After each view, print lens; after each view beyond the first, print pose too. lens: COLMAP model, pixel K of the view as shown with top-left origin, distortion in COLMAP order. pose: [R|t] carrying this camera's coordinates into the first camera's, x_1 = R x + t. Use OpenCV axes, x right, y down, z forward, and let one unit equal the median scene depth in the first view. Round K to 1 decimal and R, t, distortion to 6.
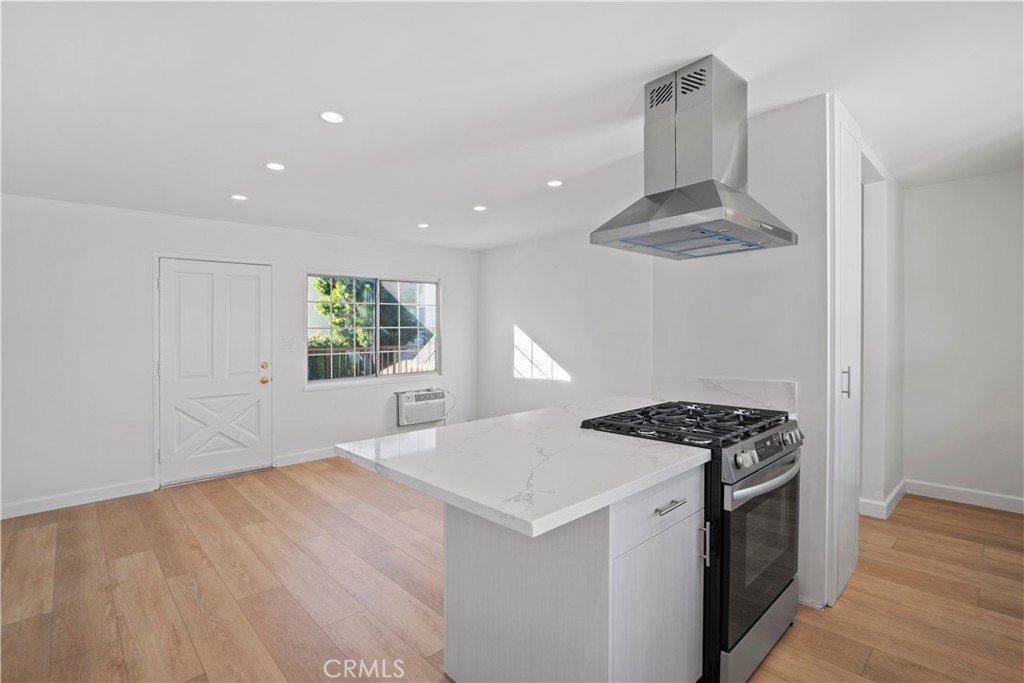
lens RADIAL K [[480.4, 0, 521.7], [0, 480.4, 321.4], [0, 0, 1]] dist [-0.018307, 0.002388]
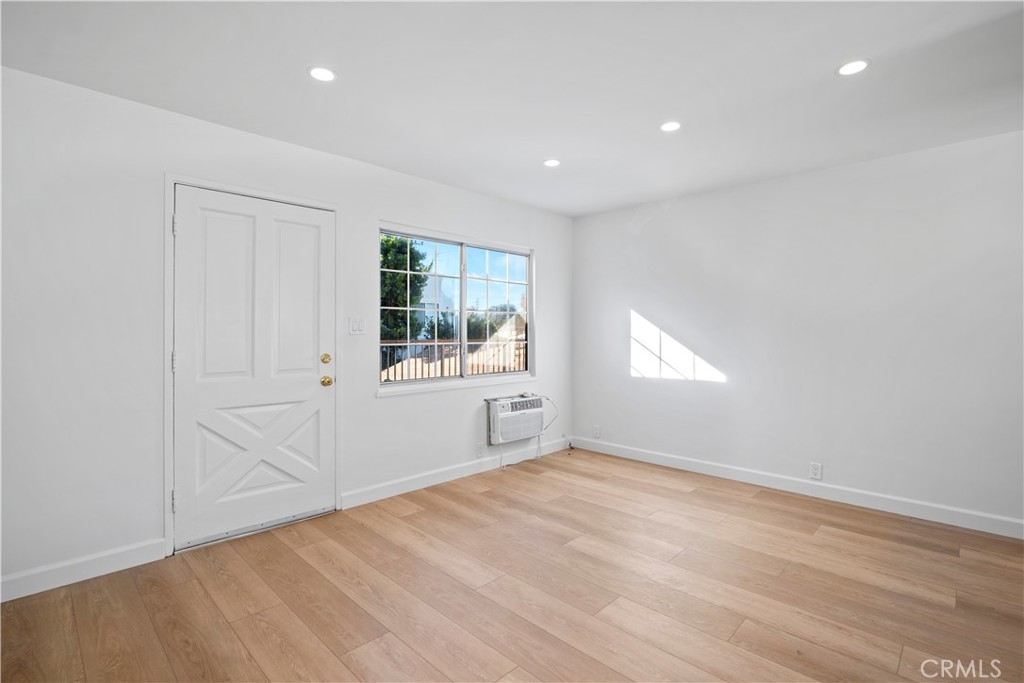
lens RADIAL K [[480.4, 0, 512.4], [0, 480.4, 328.3], [0, 0, 1]] dist [-0.018307, 0.002388]
pose [[0.999427, 0.012319, 0.031515, -0.311576], [-0.012576, 0.999889, 0.007973, 0.042083], [-0.031414, -0.008364, 0.999471, 0.334722]]
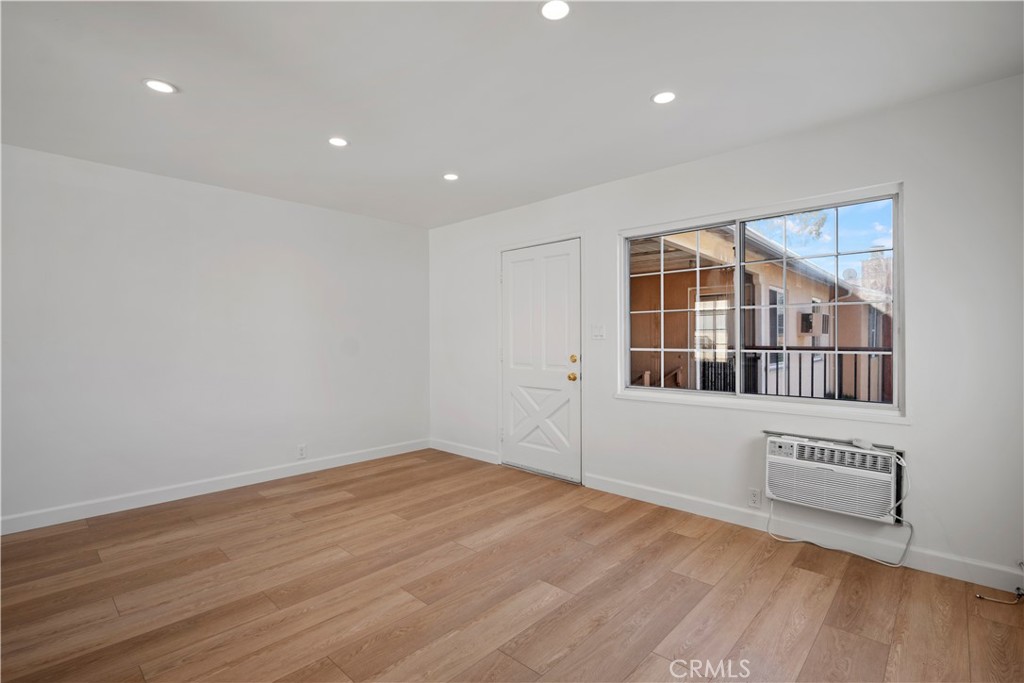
lens RADIAL K [[480.4, 0, 511.0], [0, 480.4, 341.4], [0, 0, 1]] dist [-0.018307, 0.002388]
pose [[0.044568, 0.015502, -0.998886, 0.302291], [0.020394, 0.999657, 0.016424, 0.047250], [0.998798, -0.021104, 0.044236, 0.888916]]
